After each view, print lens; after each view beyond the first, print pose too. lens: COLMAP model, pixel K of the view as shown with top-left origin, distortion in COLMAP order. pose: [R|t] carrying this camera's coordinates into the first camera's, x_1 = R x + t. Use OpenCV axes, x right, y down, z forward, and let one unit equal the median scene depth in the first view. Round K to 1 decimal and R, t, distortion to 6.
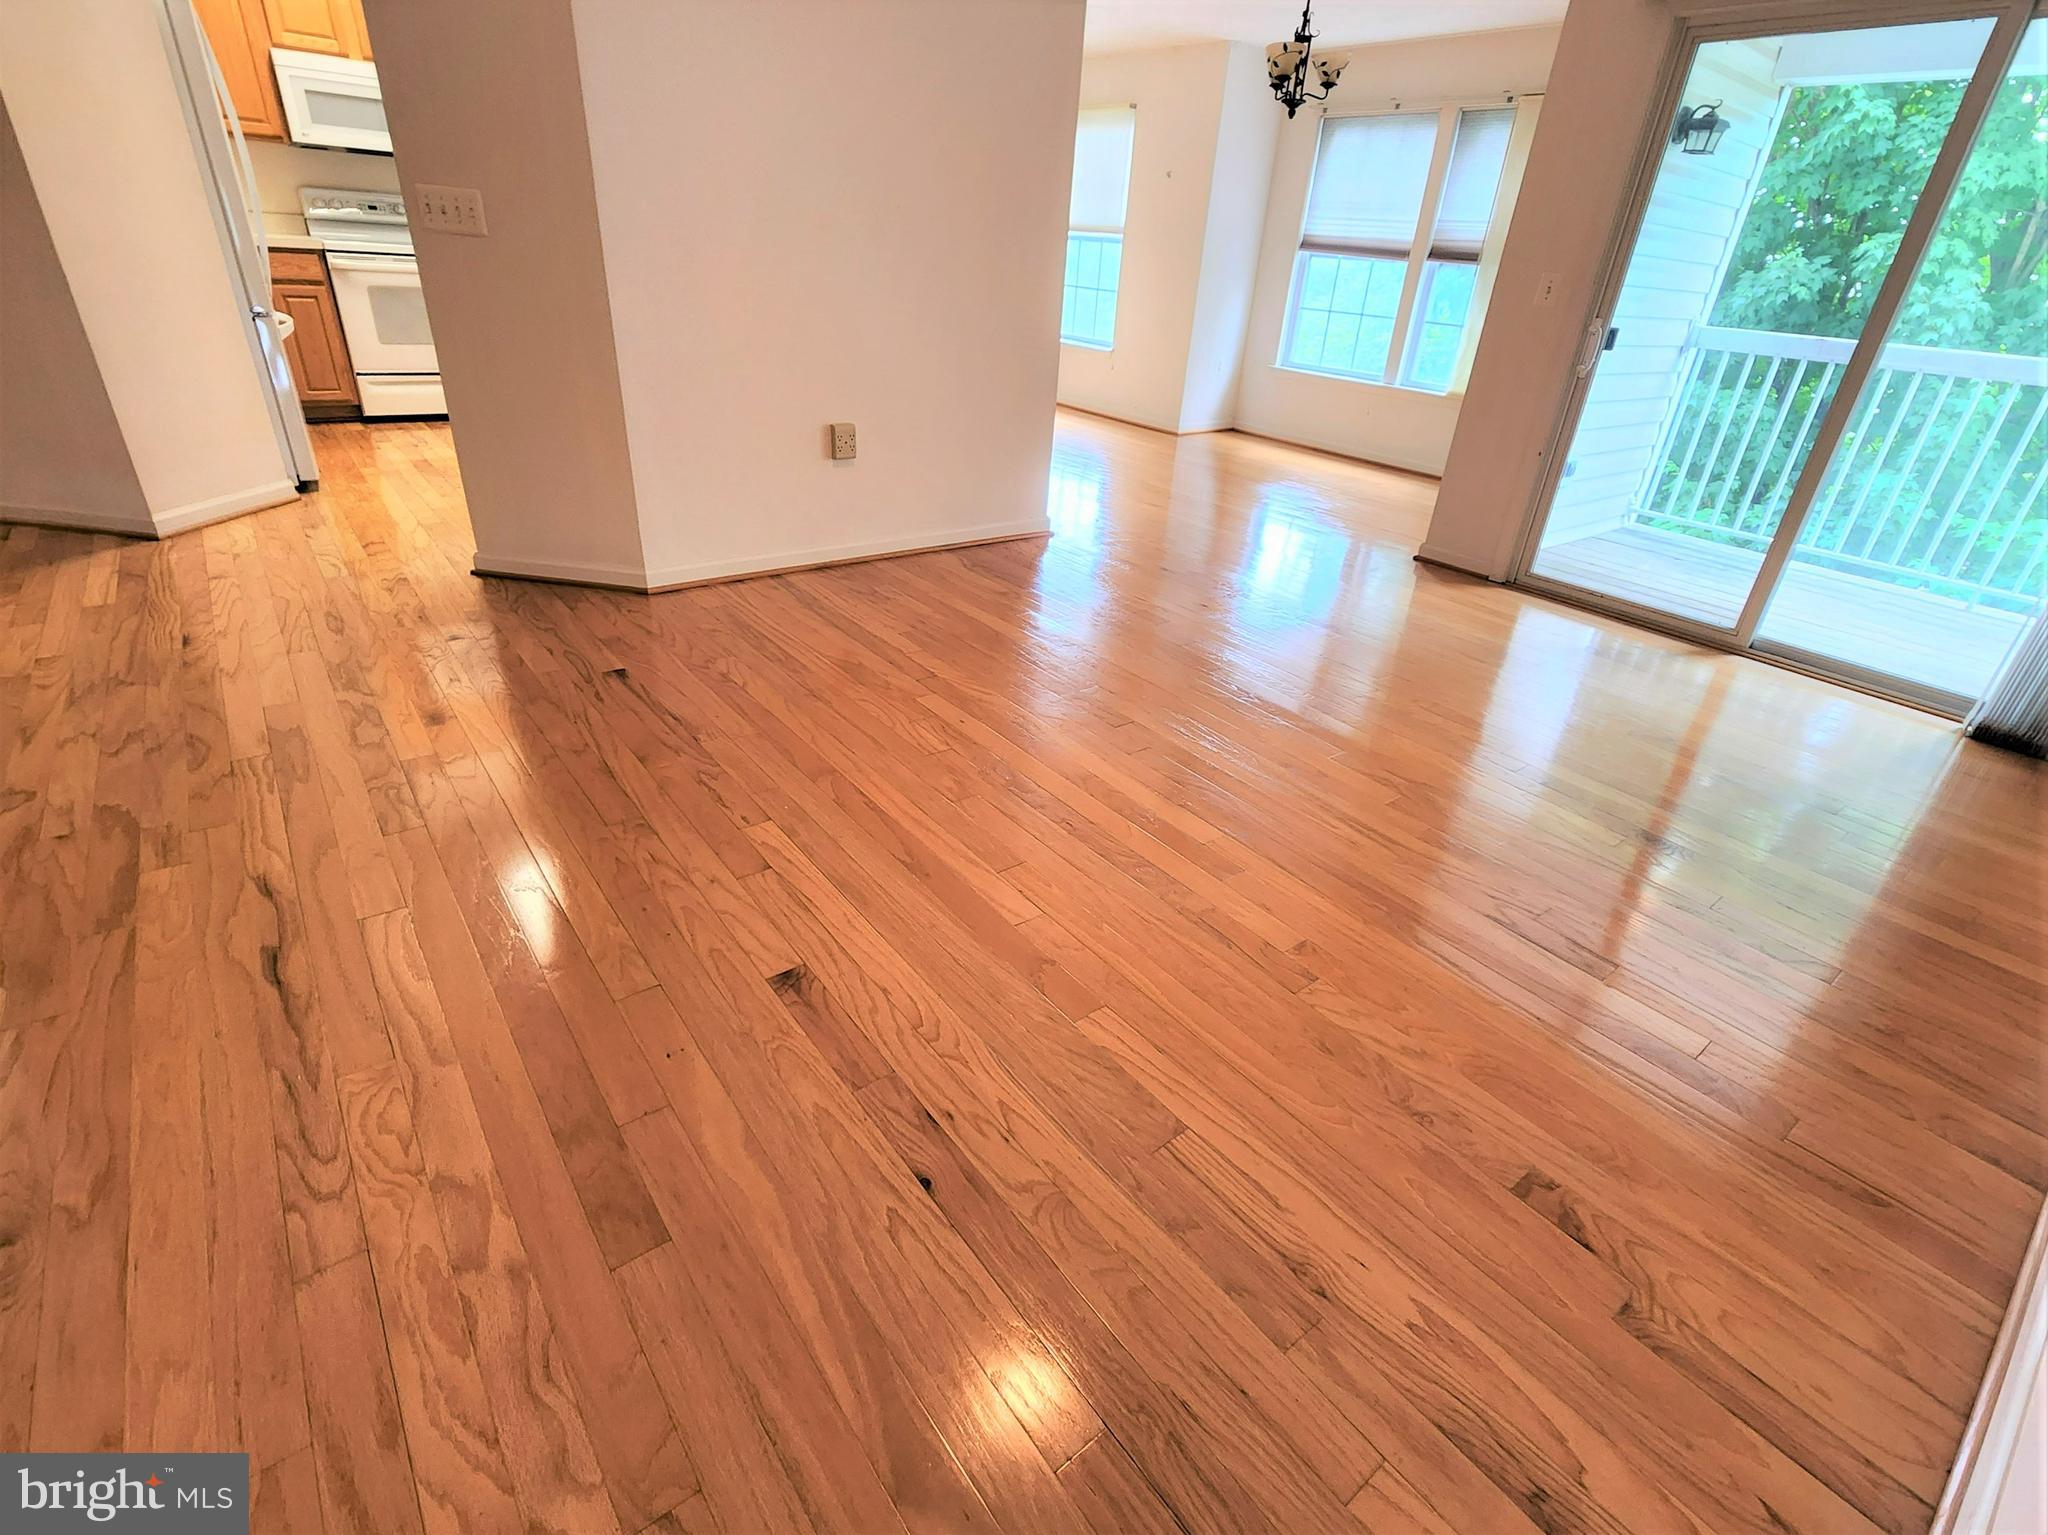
lens RADIAL K [[959.3, 0, 1033.3], [0, 959.3, 752.7], [0, 0, 1]] dist [0.001316, 0.001114]
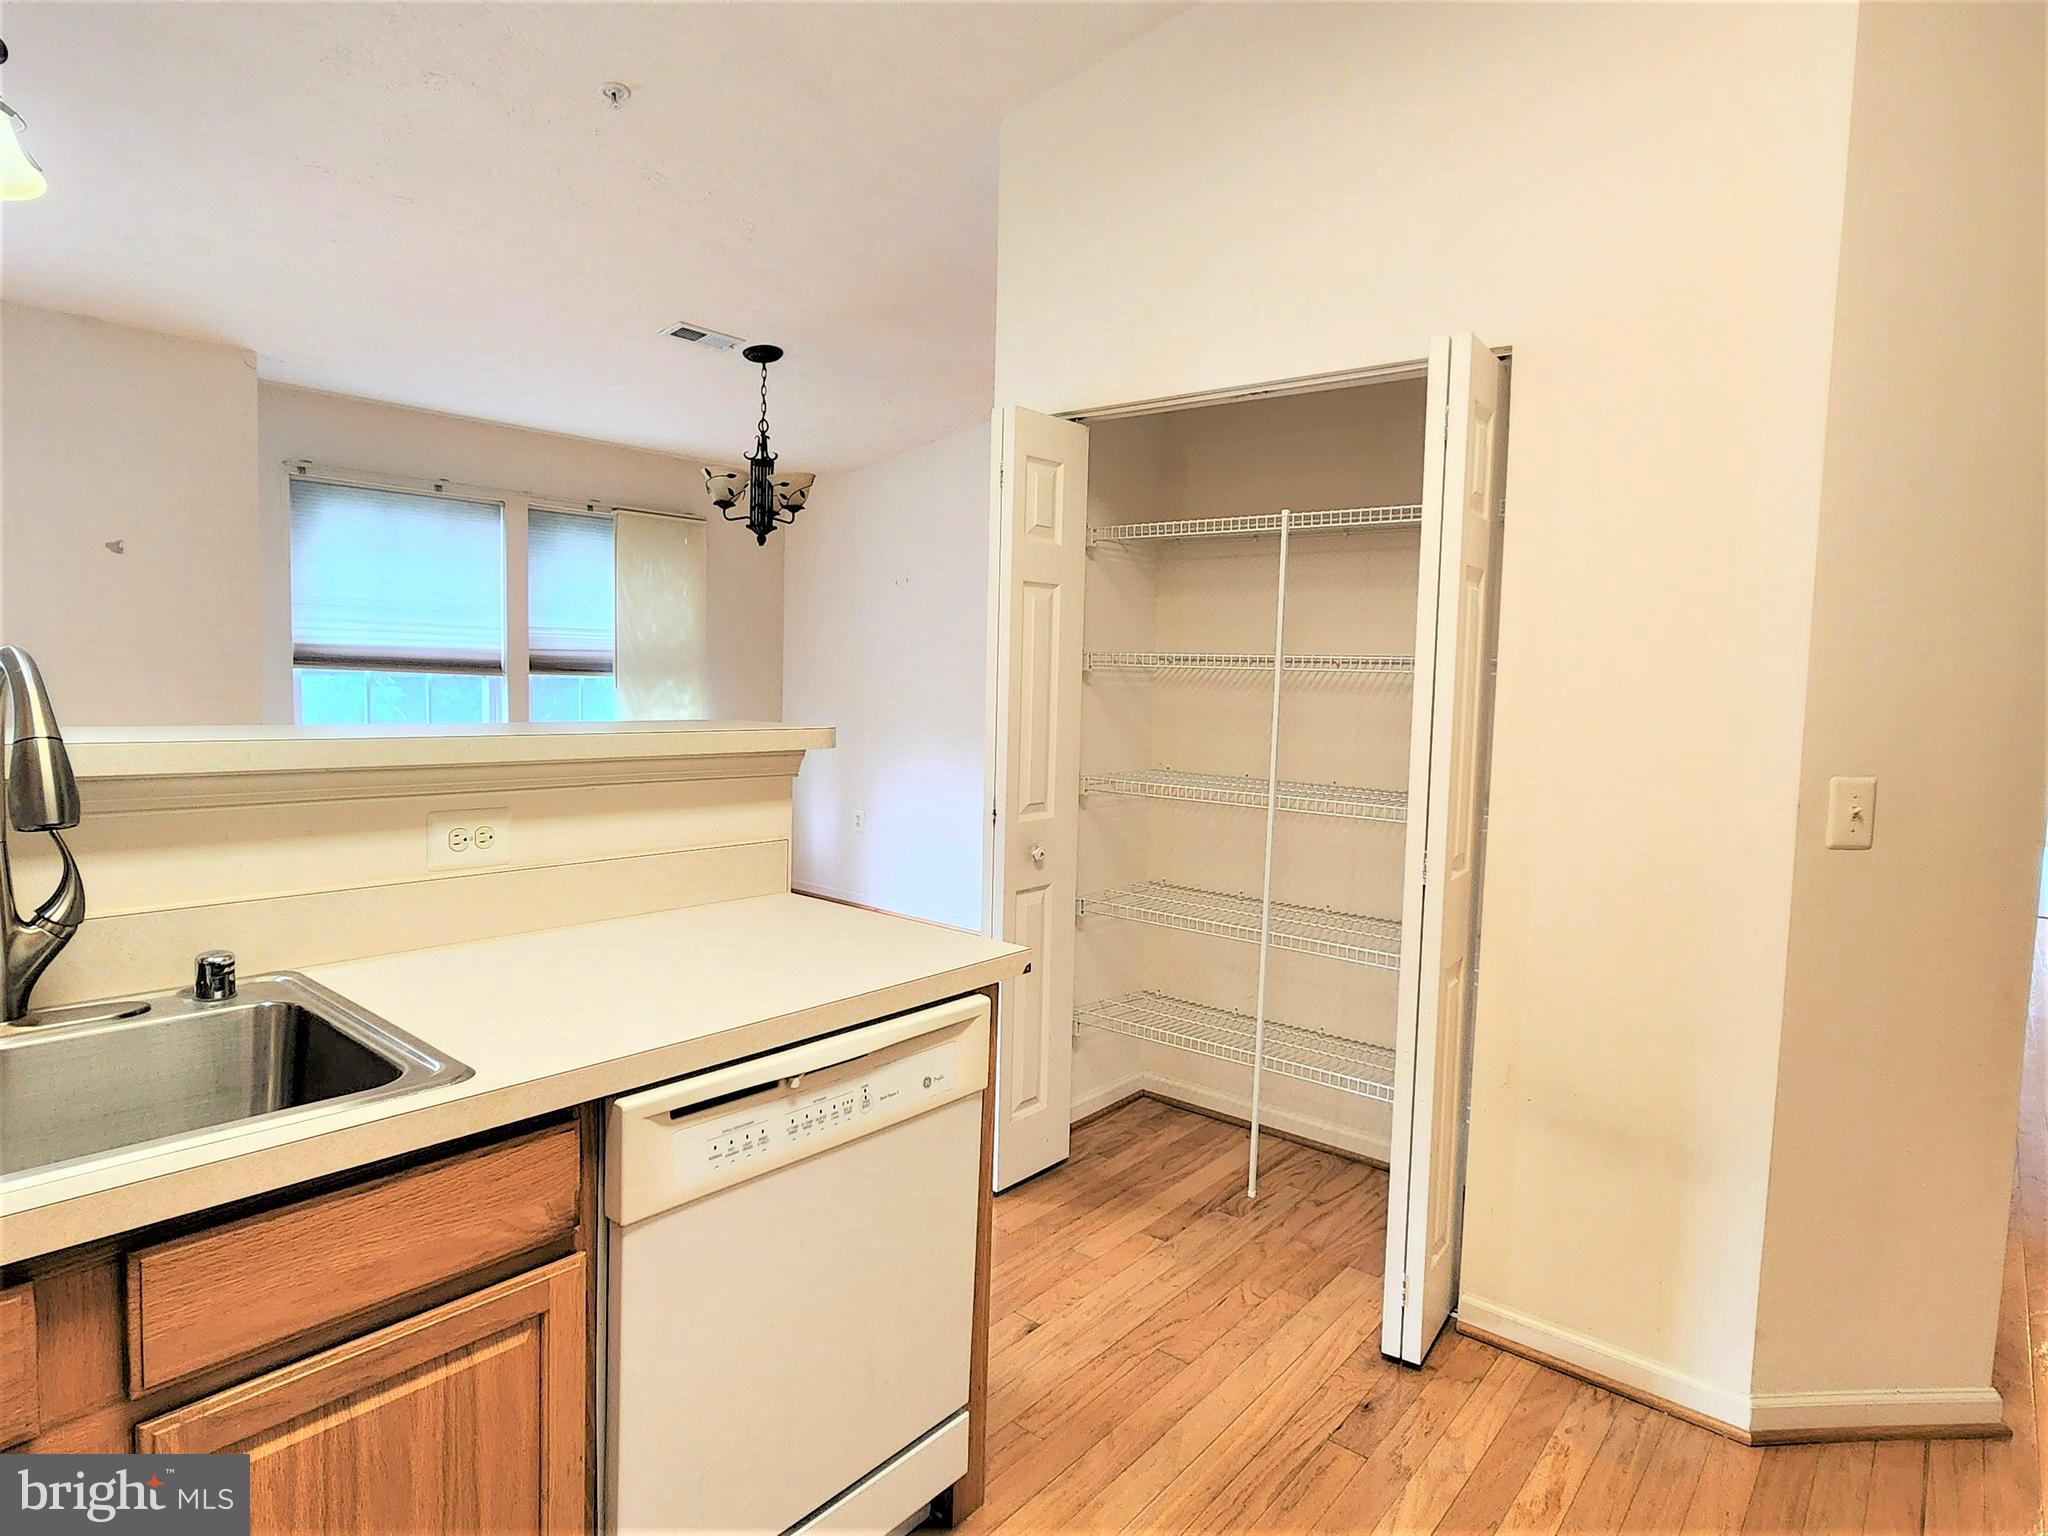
lens RADIAL K [[1156.3, 0, 1039.1], [0, 1156.3, 752.4], [0, 0, 1]] dist [-0.001472, 0.001340]
pose [[-0.211684, -0.145810, 0.966400, -0.869779], [0.418365, 0.880114, 0.224432, -0.740527], [-0.883267, 0.451817, -0.125304, 1.174780]]
